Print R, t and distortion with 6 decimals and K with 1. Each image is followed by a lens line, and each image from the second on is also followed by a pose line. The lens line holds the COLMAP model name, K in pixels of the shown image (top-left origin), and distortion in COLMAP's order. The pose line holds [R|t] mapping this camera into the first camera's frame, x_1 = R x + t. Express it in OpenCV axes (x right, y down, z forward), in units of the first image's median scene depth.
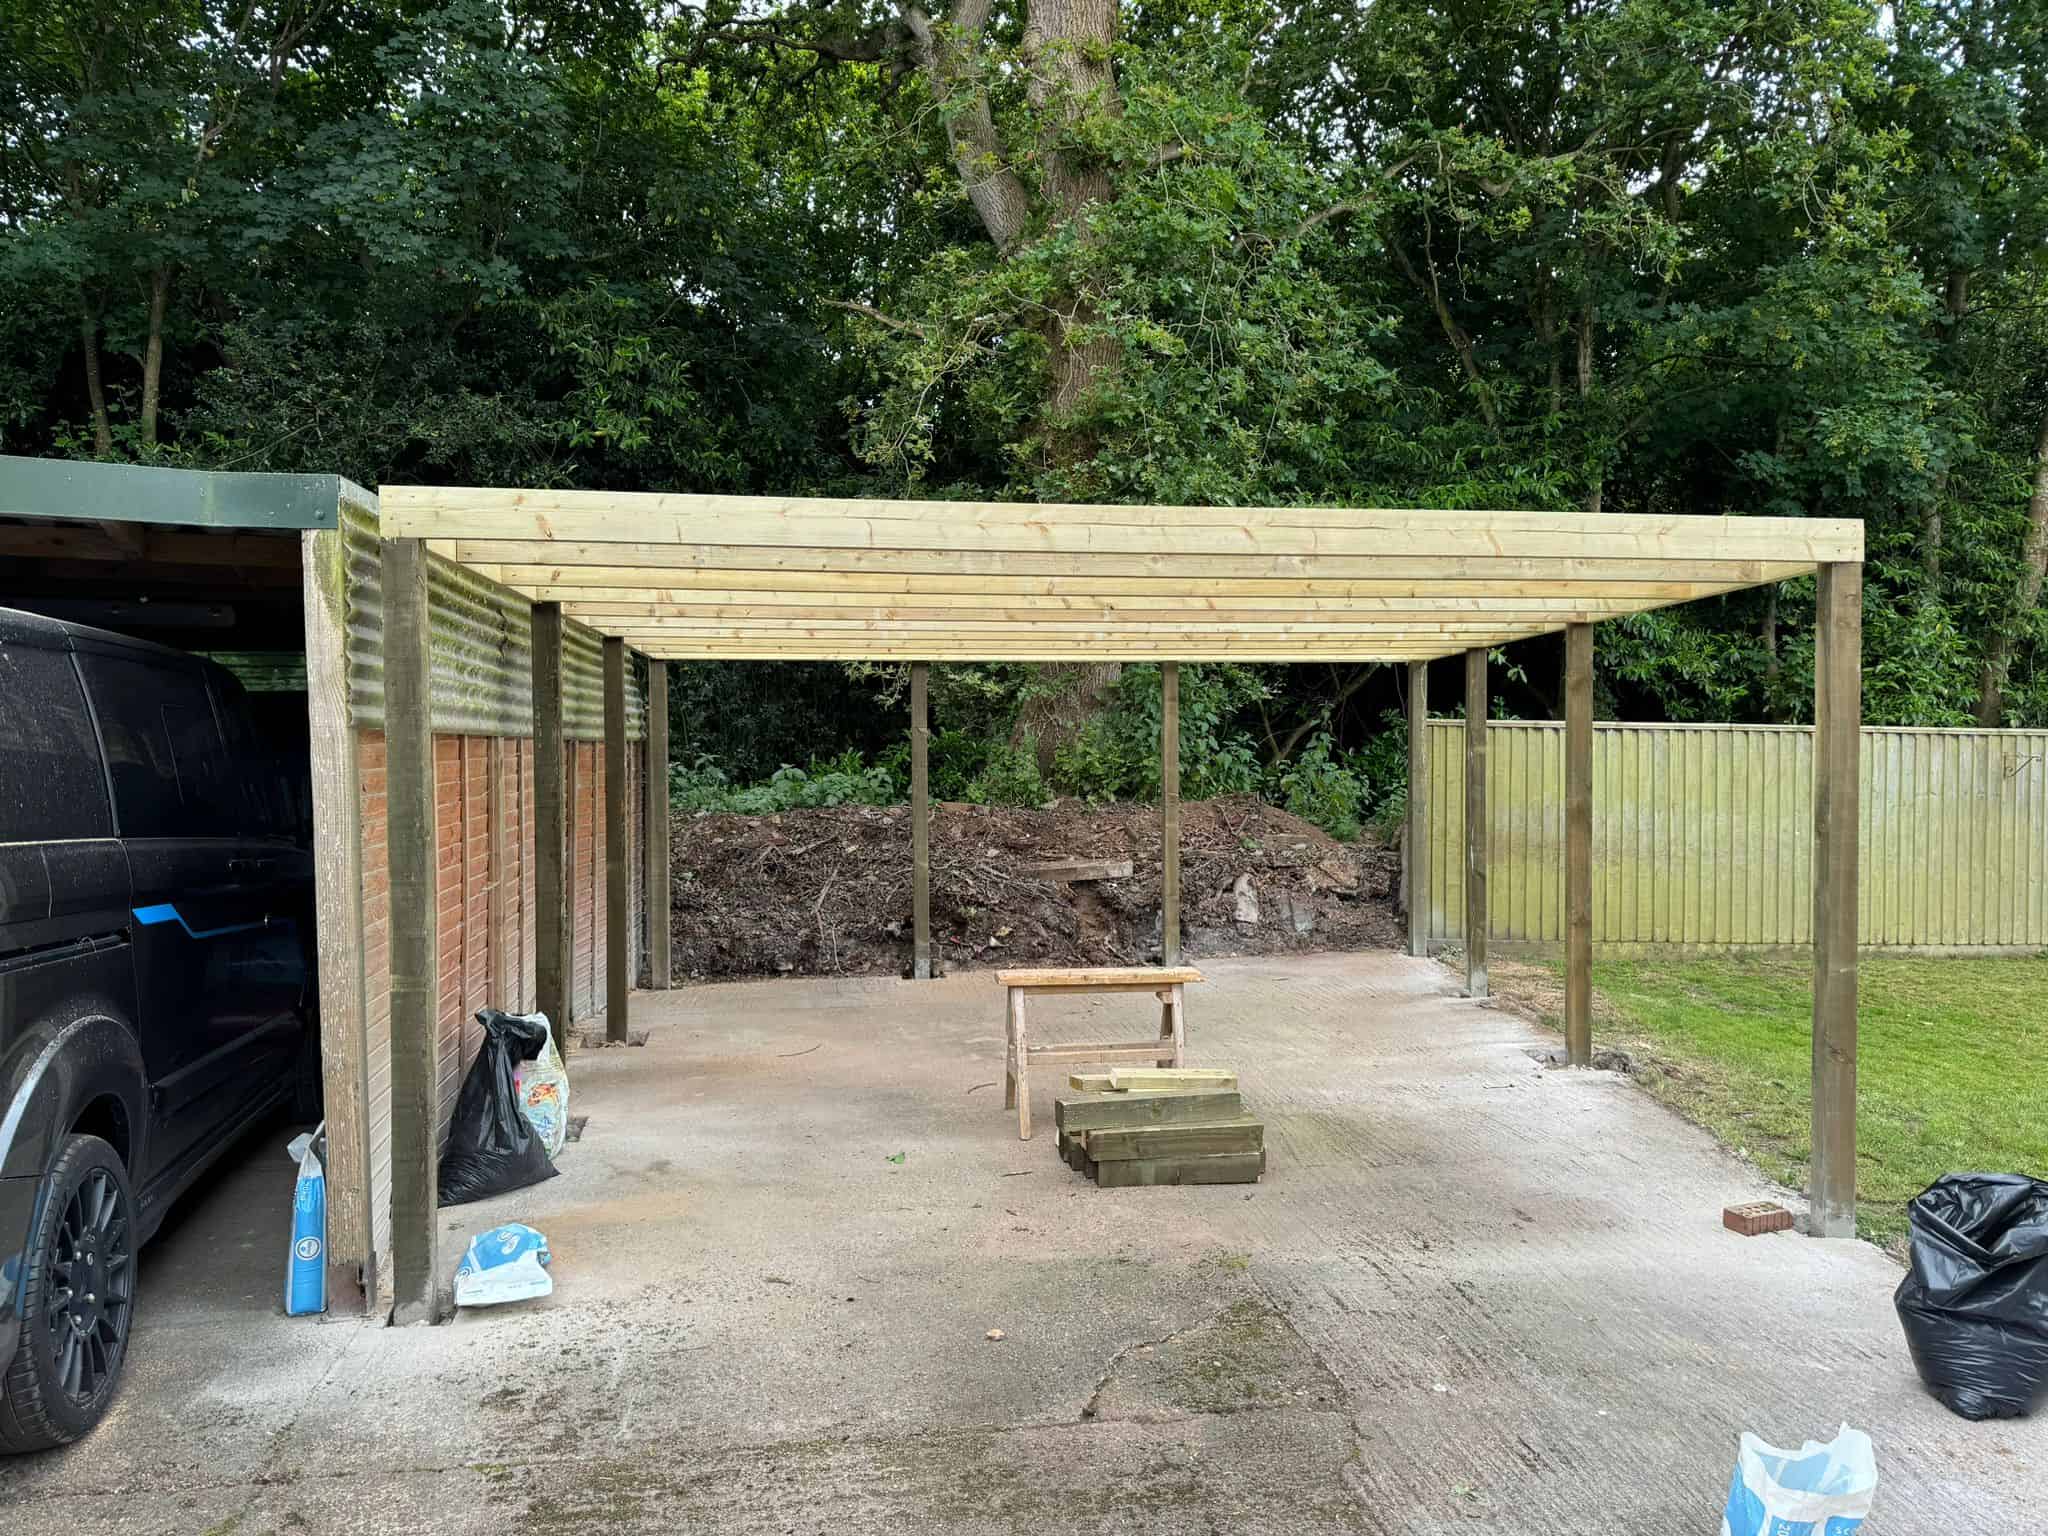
lens RADIAL K [[1428.9, 0, 981.7], [0, 1428.9, 807.5], [0, 0, 1]] dist [0.029248, -0.032487]
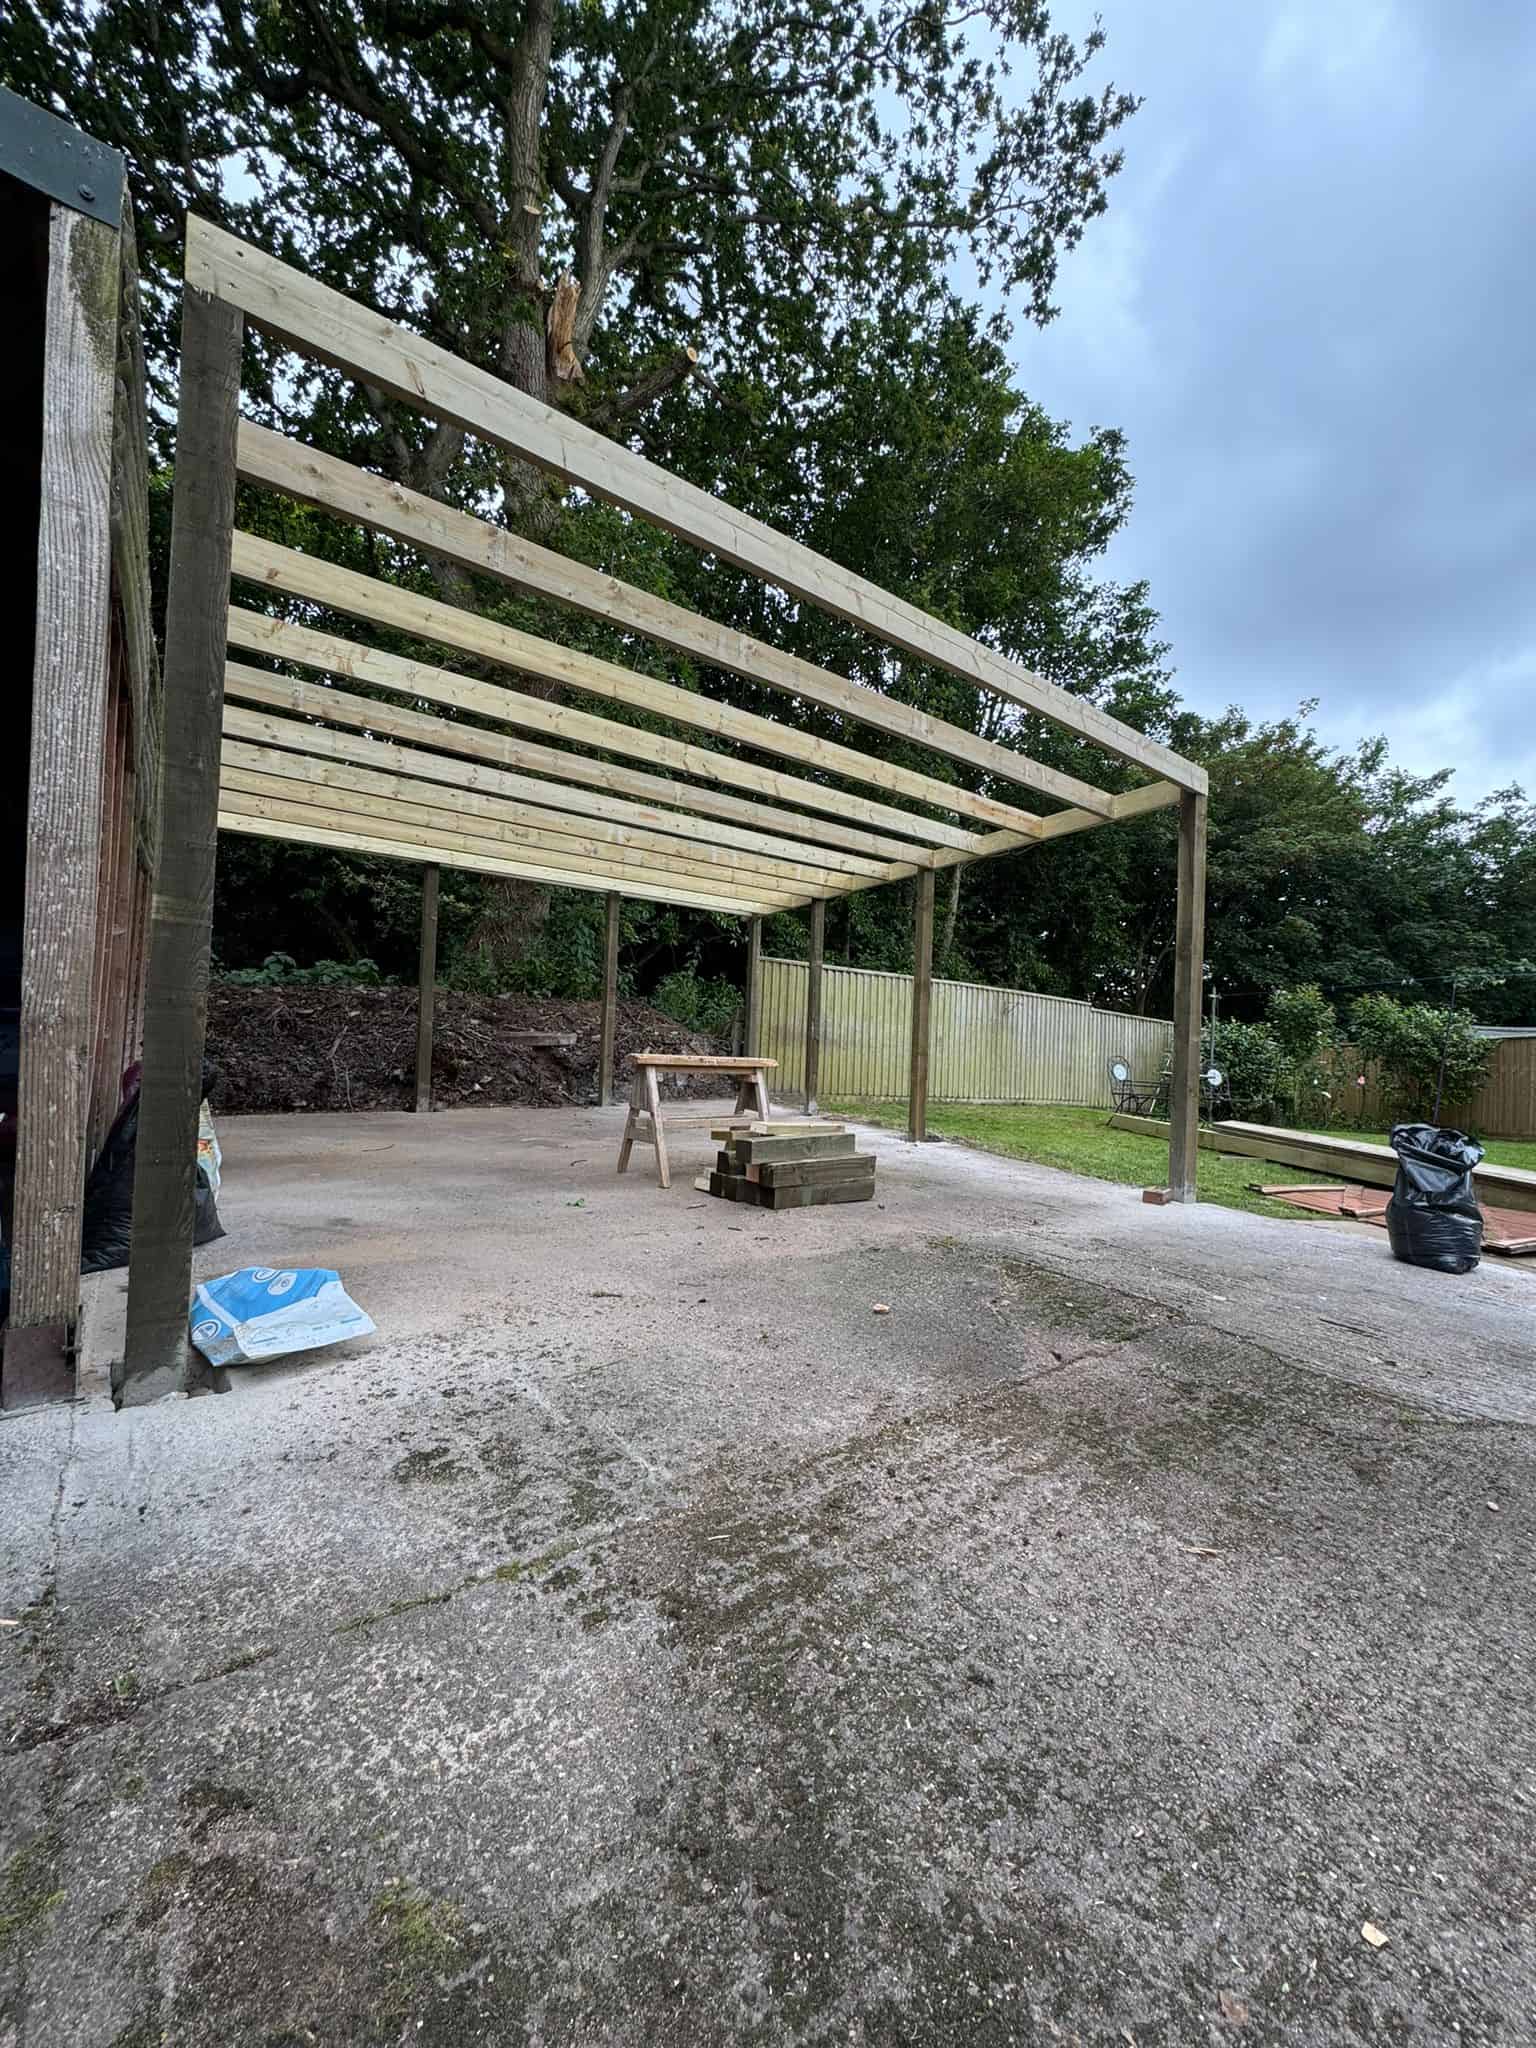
lens RADIAL K [[822.4, 0, 761.1], [0, 822.4, 1029.7], [0, 0, 1]] dist [-0.004354, 0.002597]
pose [[0.870489, 0.047243, 0.489915, -0.346414], [-0.021495, 0.998082, -0.058052, 0.199102], [-0.491718, 0.040003, 0.869835, 0.509756]]
